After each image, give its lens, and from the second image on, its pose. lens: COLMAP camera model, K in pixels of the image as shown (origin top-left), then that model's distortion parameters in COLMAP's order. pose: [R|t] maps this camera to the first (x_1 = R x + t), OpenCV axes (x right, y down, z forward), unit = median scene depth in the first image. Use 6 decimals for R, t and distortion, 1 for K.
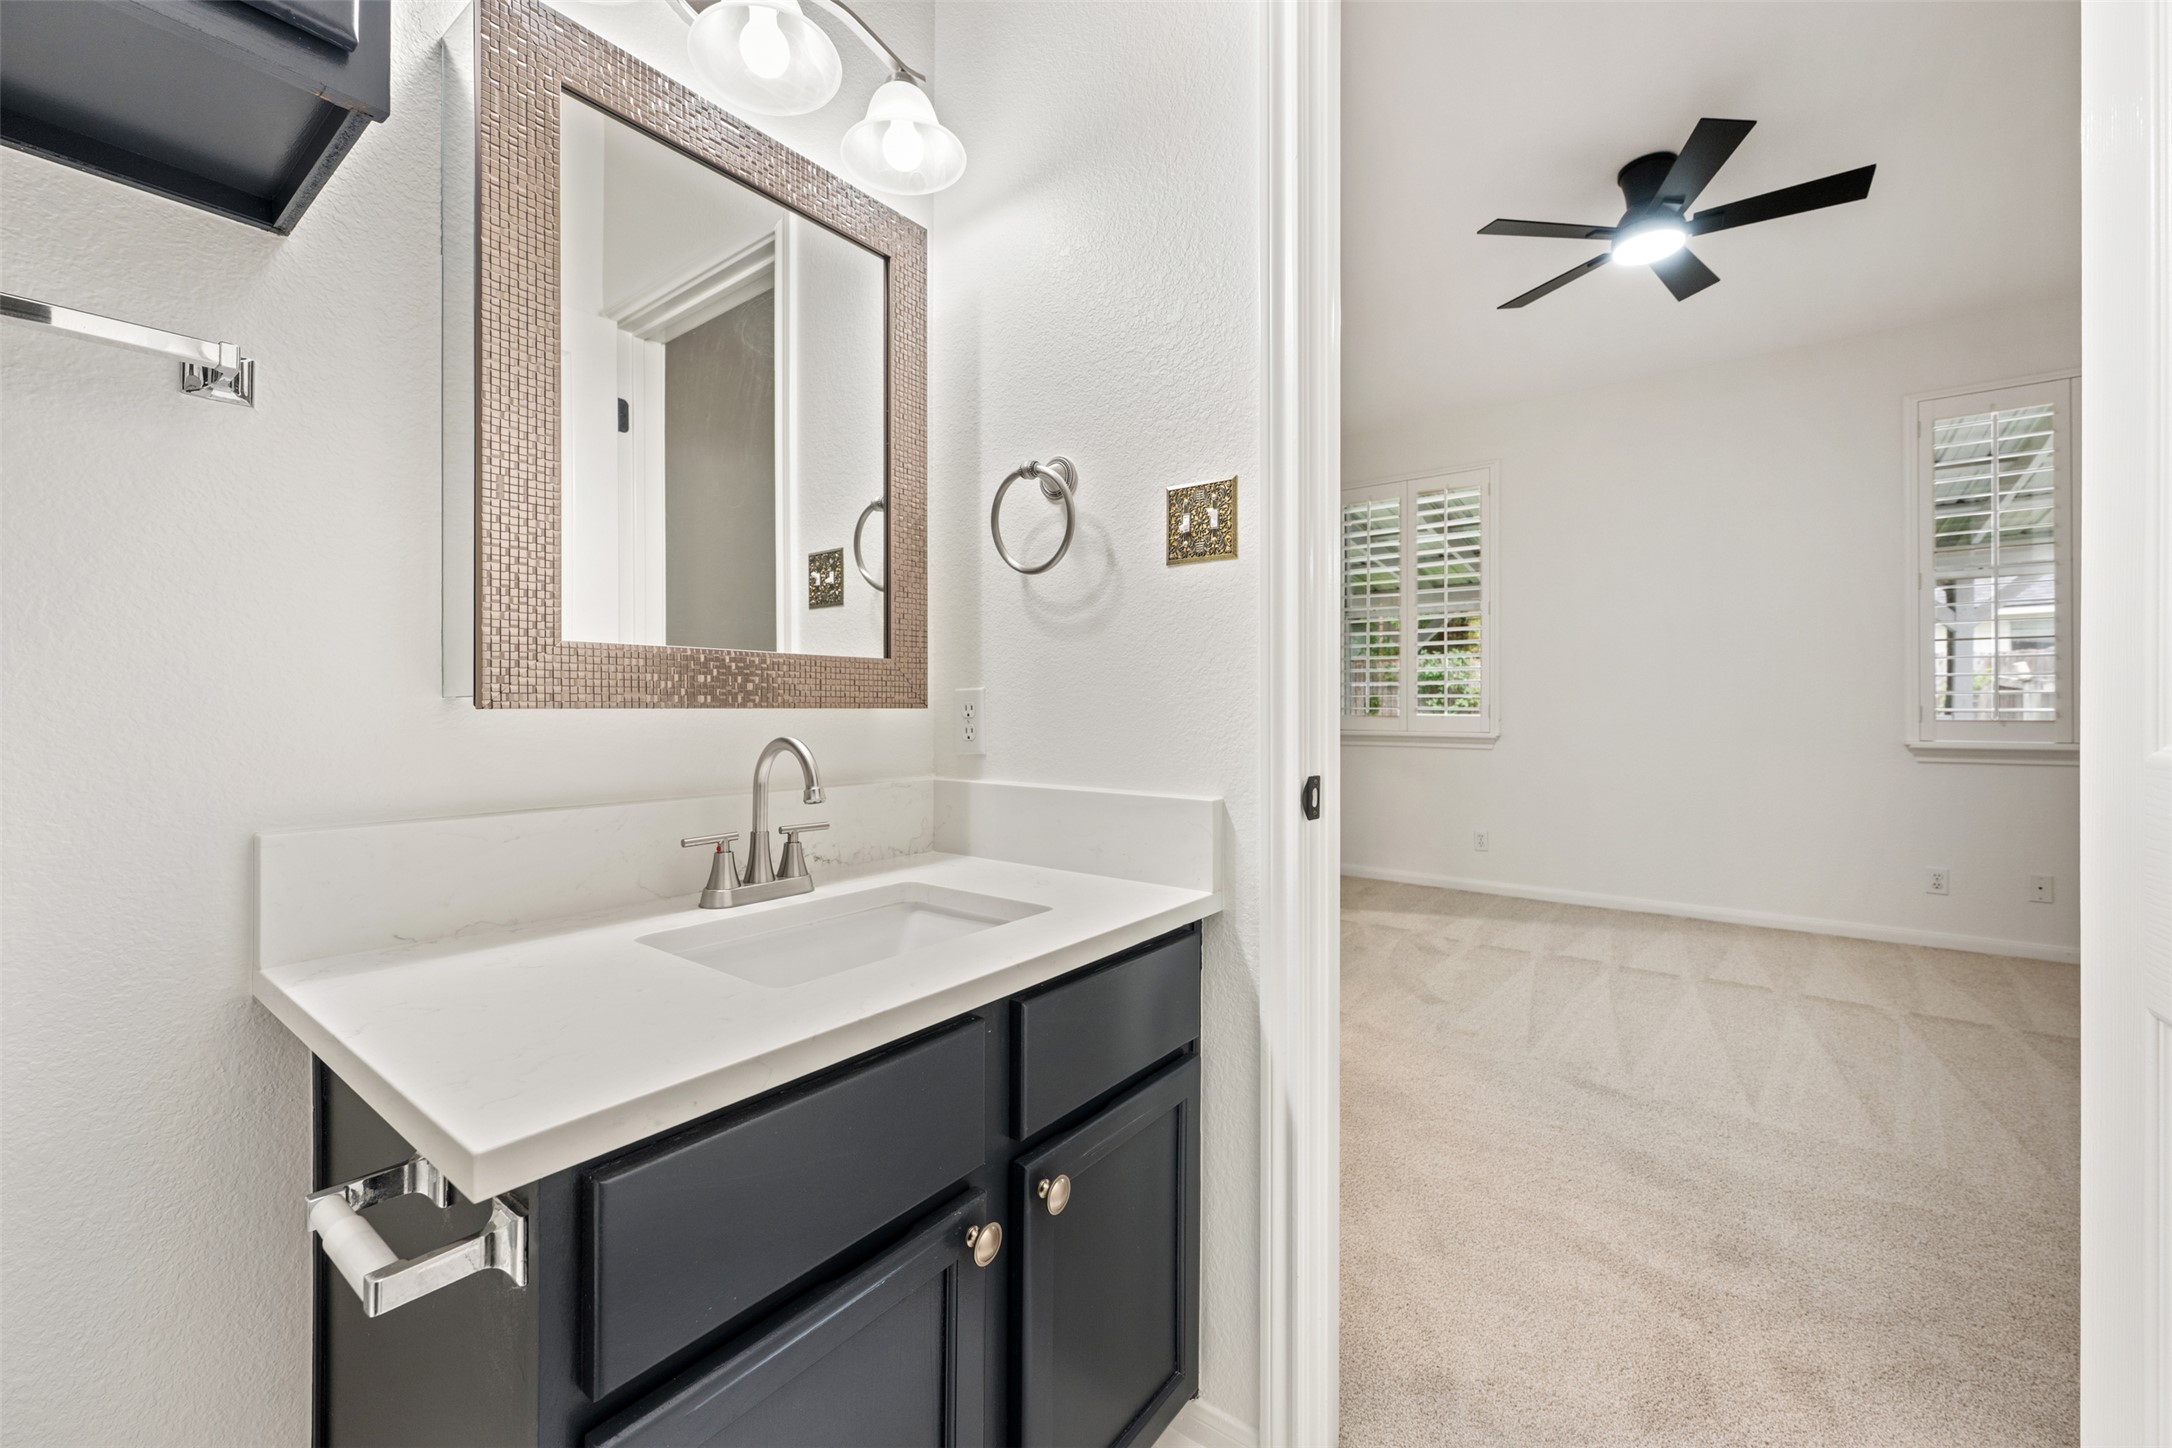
lens RADIAL K [[879.2, 0, 1092.6], [0, 879.2, 705.9], [0, 0, 1]] dist [-0.001026, 0.000153]
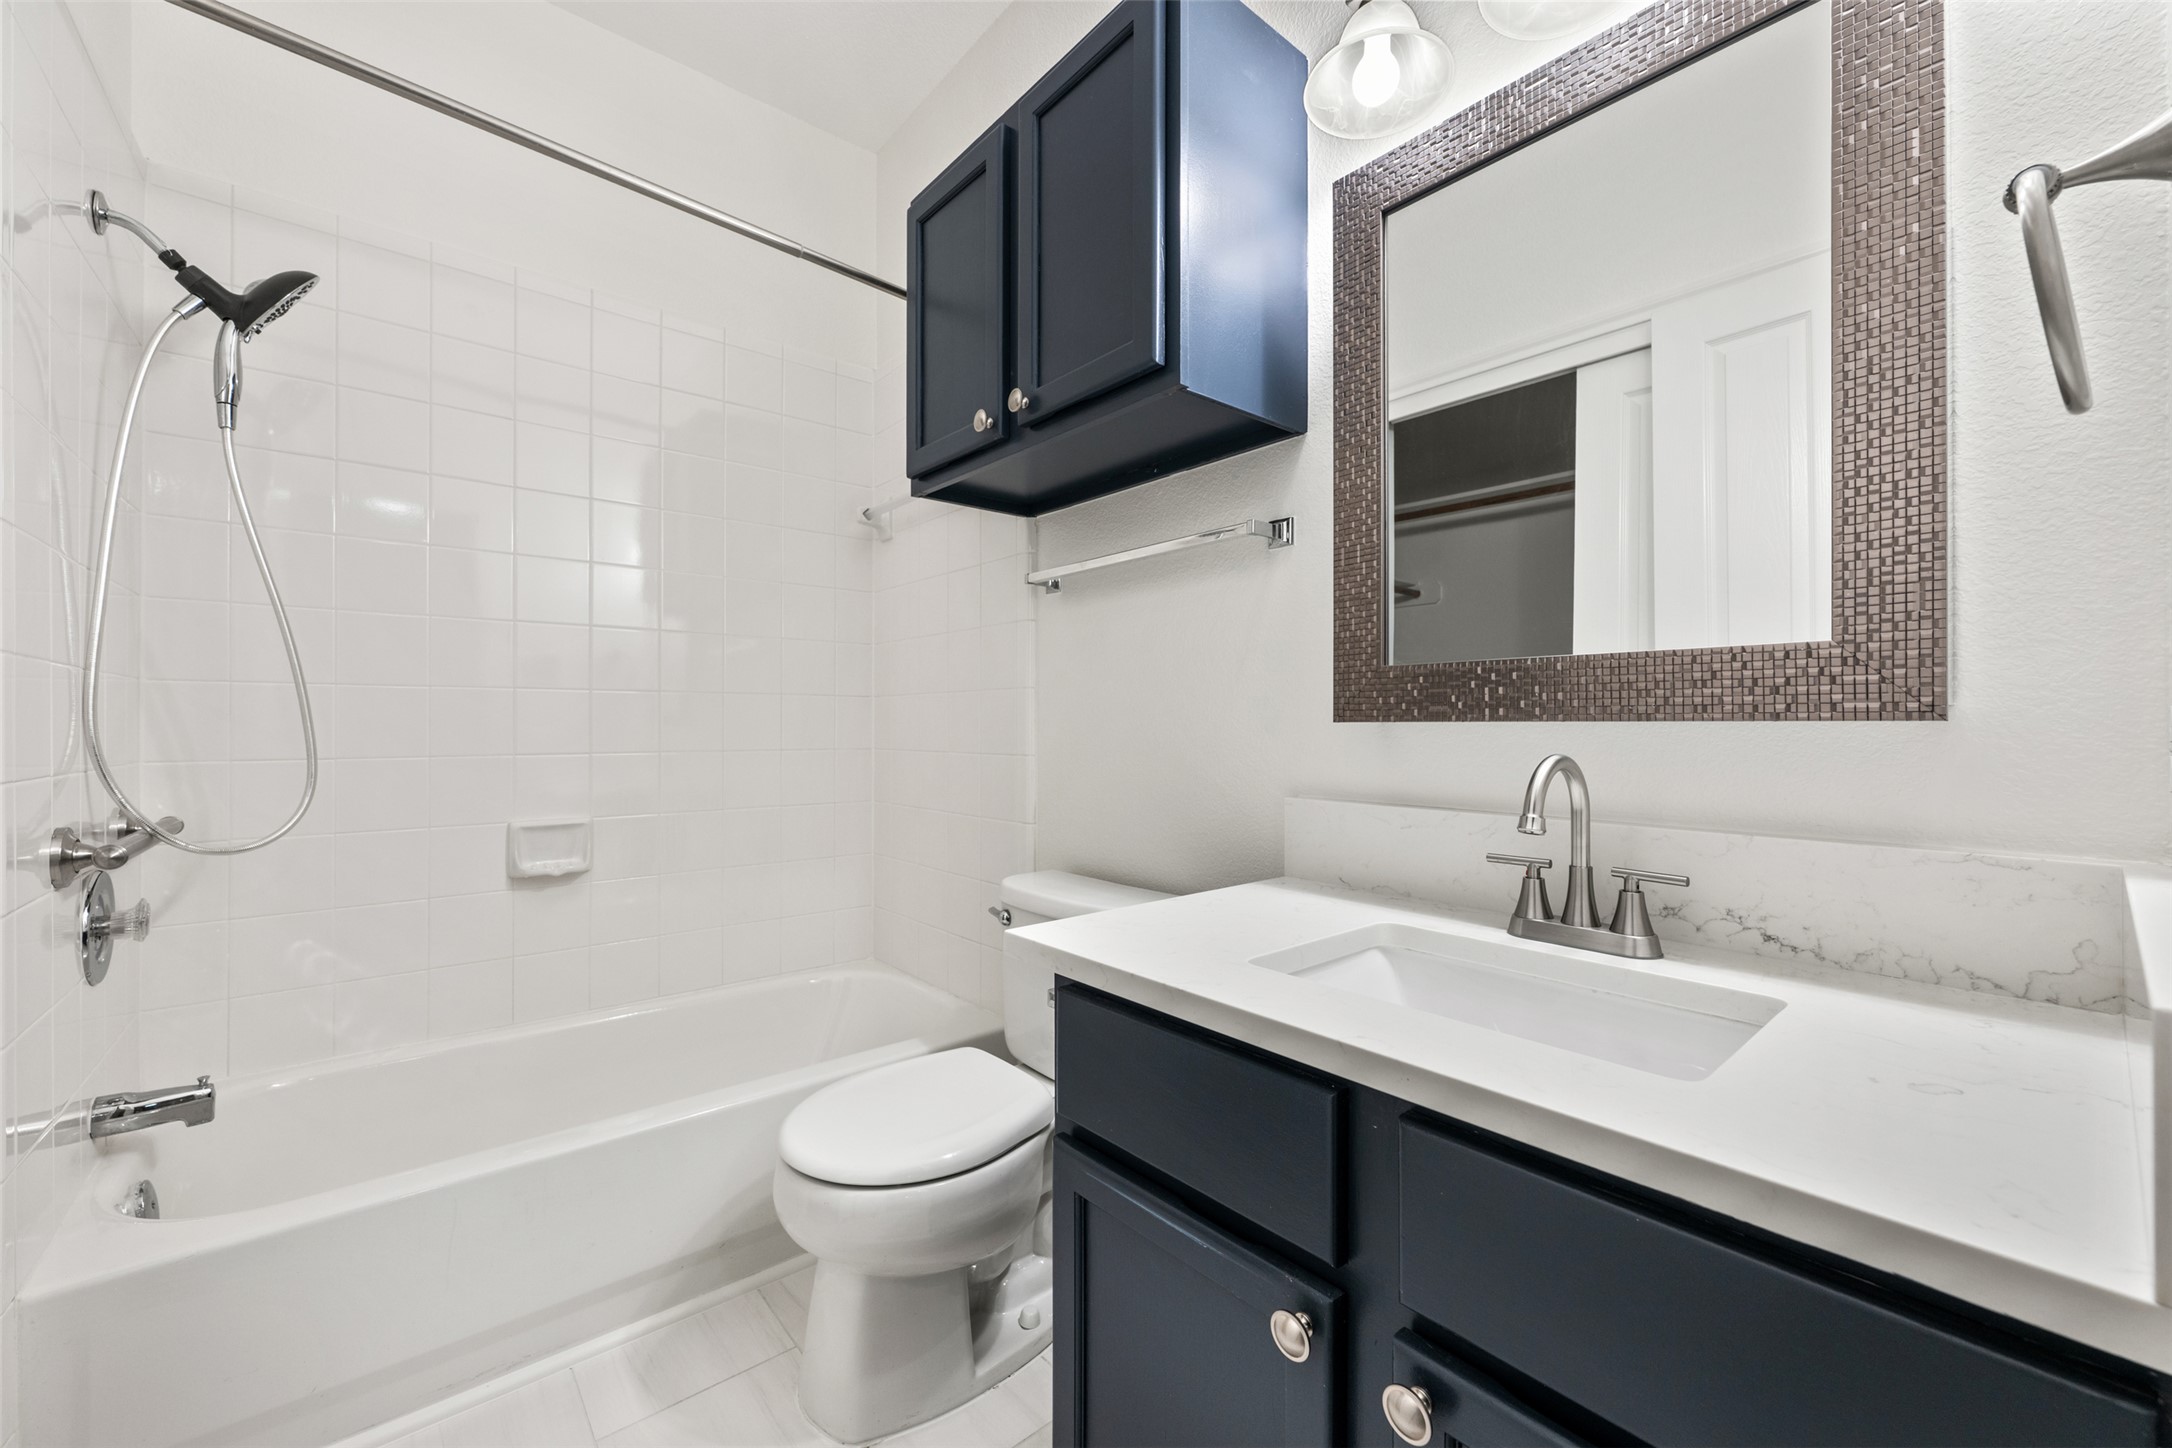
lens RADIAL K [[879.2, 0, 1048.0], [0, 879.2, 712.7], [0, 0, 1]] dist [-0.001026, 0.000153]
pose [[-0.256163, -0.009759, -0.966584, 0.537091], [0.005075, 0.999922, -0.011441, 0.001200], [0.966620, -0.007836, -0.256093, 0.671719]]
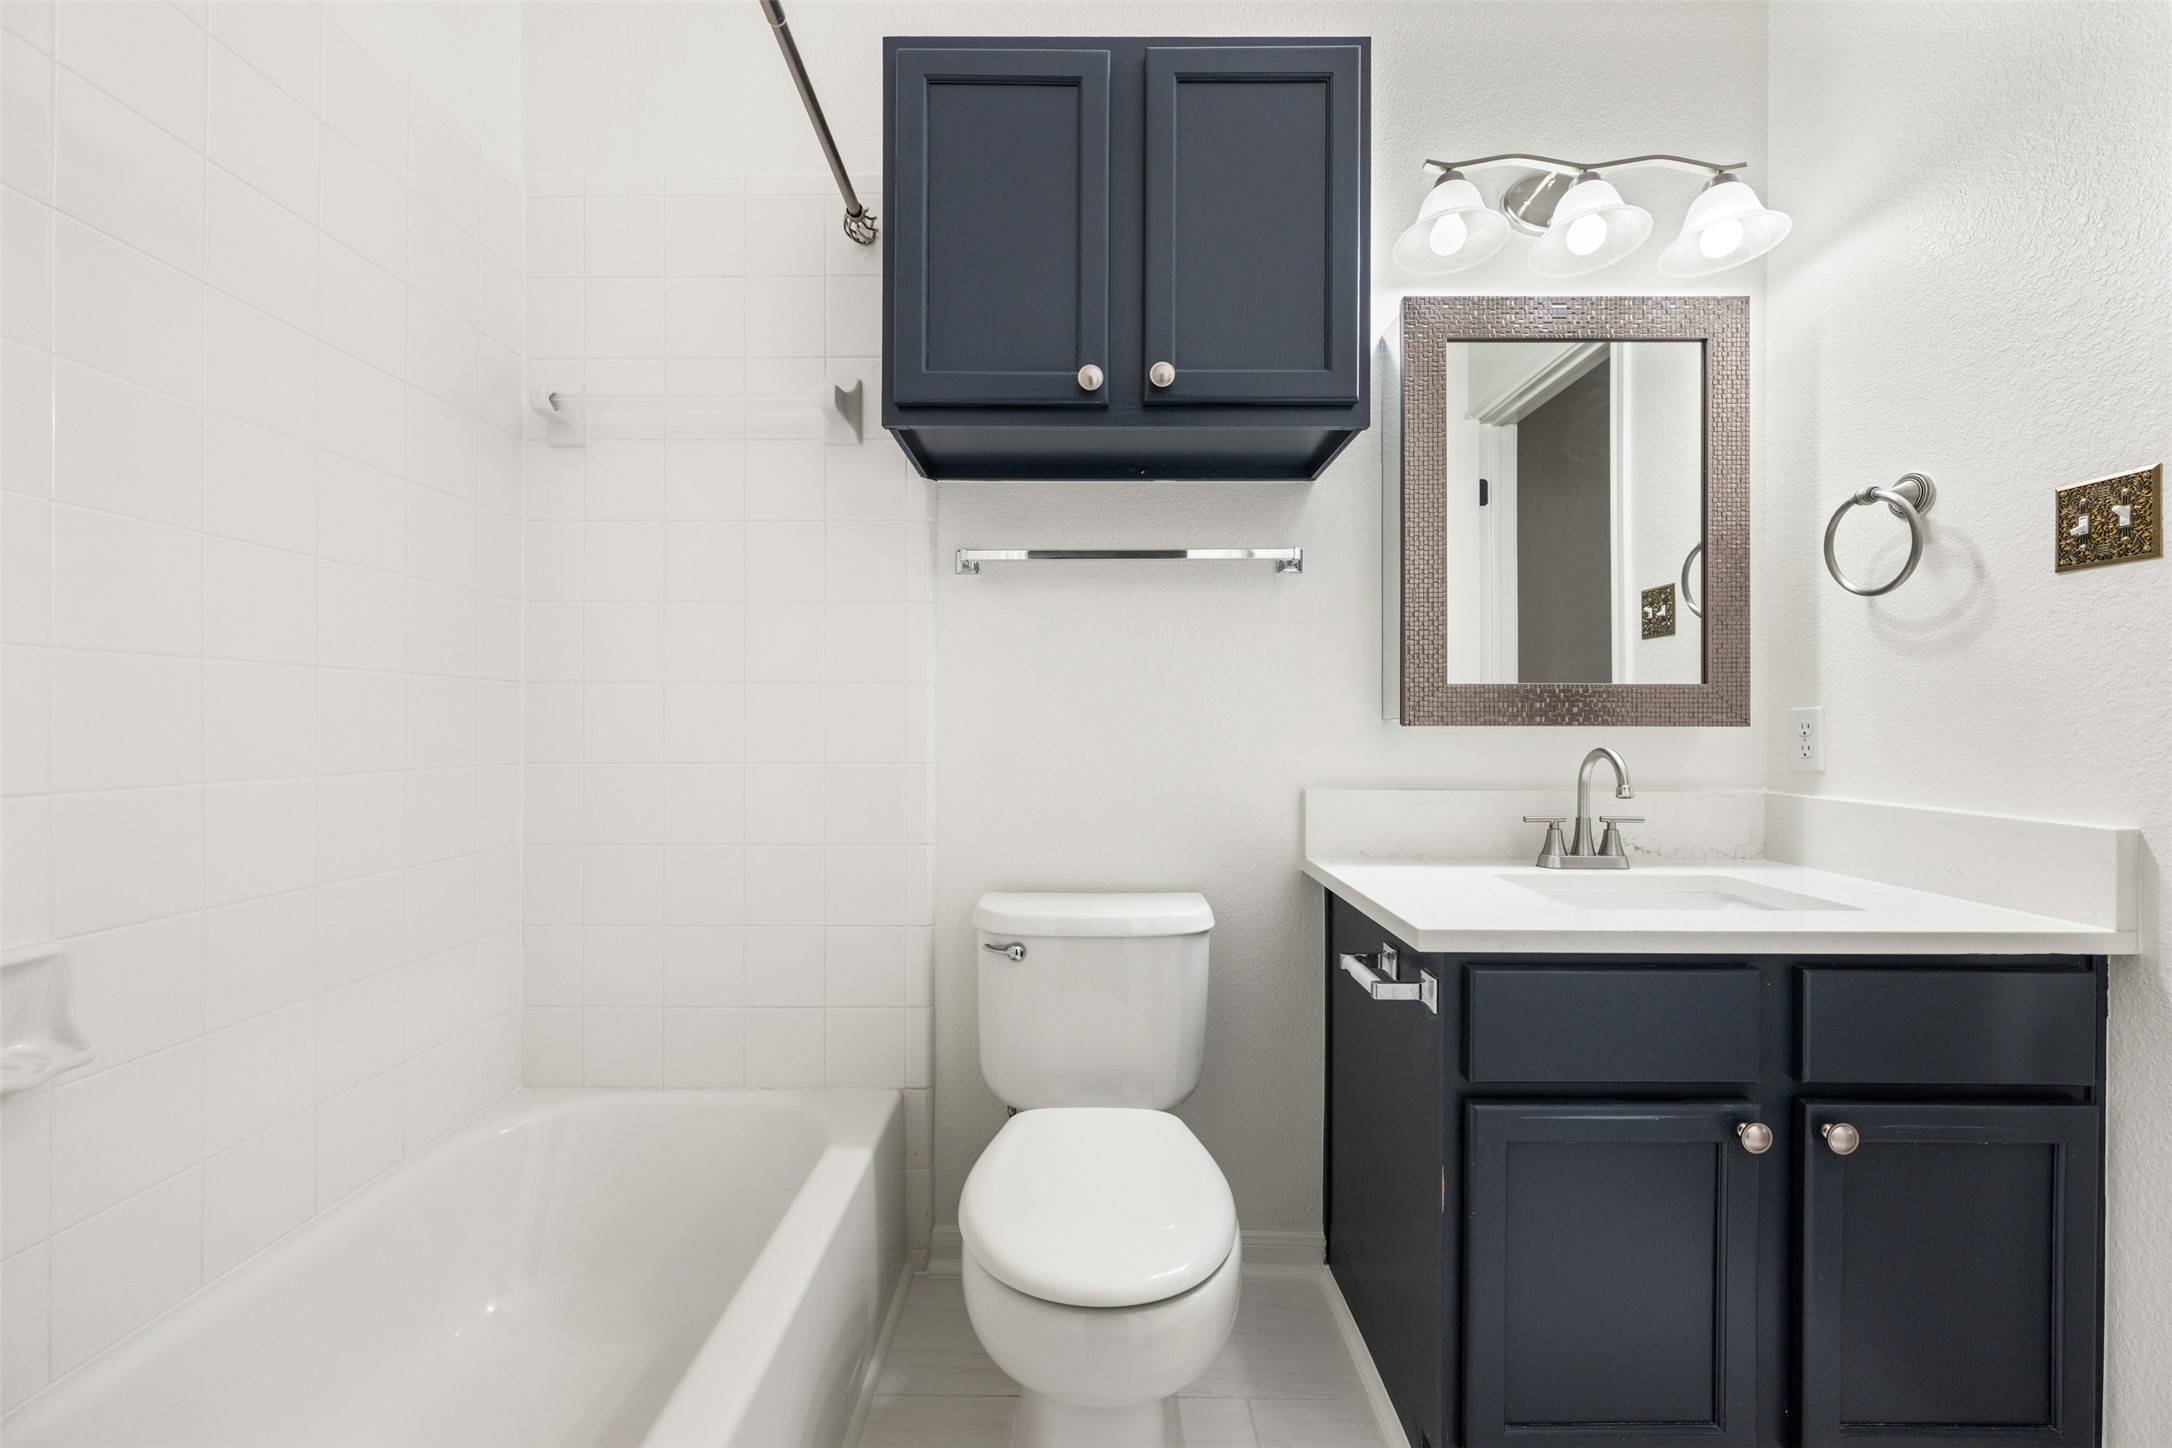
lens RADIAL K [[879.2, 0, 1074.3], [0, 879.2, 724.8], [0, 0, 1]] dist [-0.001026, 0.000153]
pose [[0.601417, 0.001111, -0.798935, 0.209425], [-0.000014, 0.999999, 0.001380, -0.000887], [0.798936, -0.000819, 0.601416, -0.396010]]
